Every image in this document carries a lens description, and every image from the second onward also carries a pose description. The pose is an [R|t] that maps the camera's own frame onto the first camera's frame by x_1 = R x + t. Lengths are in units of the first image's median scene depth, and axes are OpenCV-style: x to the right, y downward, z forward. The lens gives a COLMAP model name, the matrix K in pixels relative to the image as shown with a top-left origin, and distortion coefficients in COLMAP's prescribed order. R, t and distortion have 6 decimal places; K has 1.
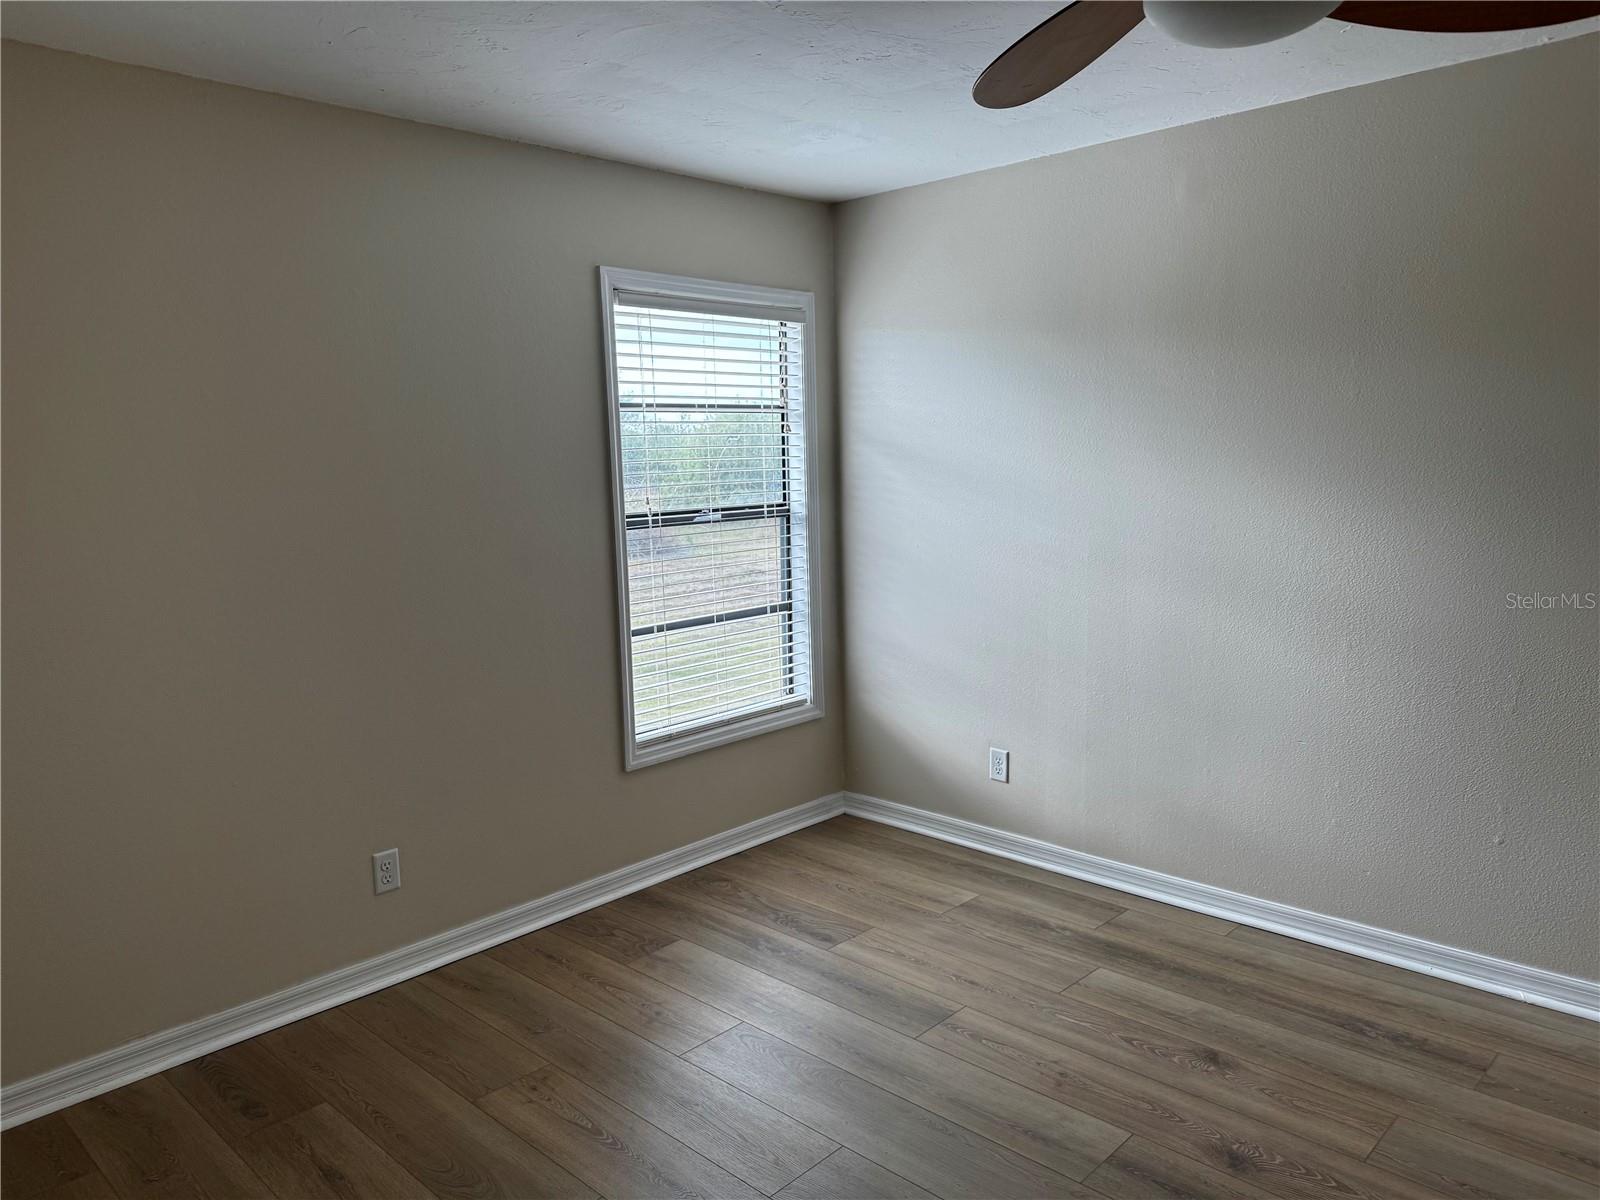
lens RADIAL K [[1133.3, 0, 782.4], [0, 1133.3, 605.9], [0, 0, 1]] dist [0.026960, -0.051441]
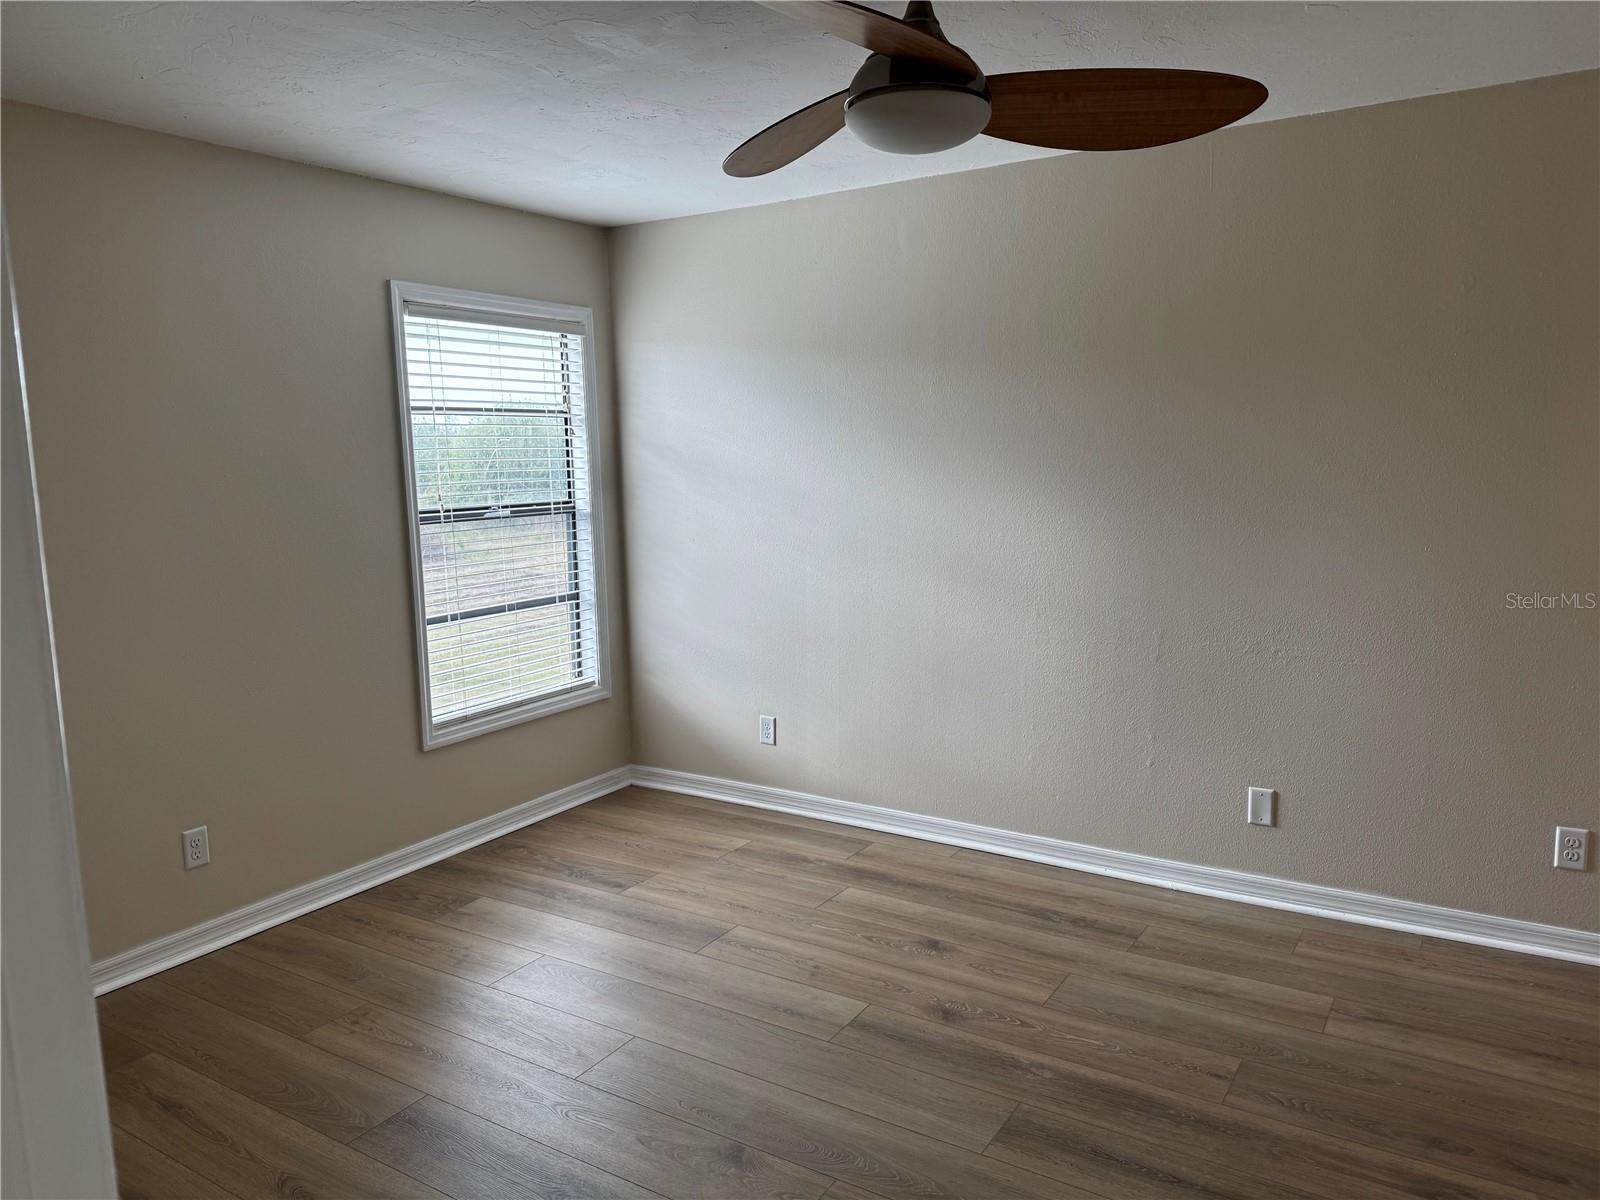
lens RADIAL K [[1133.3, 0, 800.3], [0, 1133.3, 613.0], [0, 0, 1]] dist [0.026960, -0.051441]
pose [[0.978640, -0.021826, 0.204418, -0.007808], [0.020872, 0.999759, 0.006822, 0.017704], [-0.204517, -0.002409, 0.978860, -0.138760]]
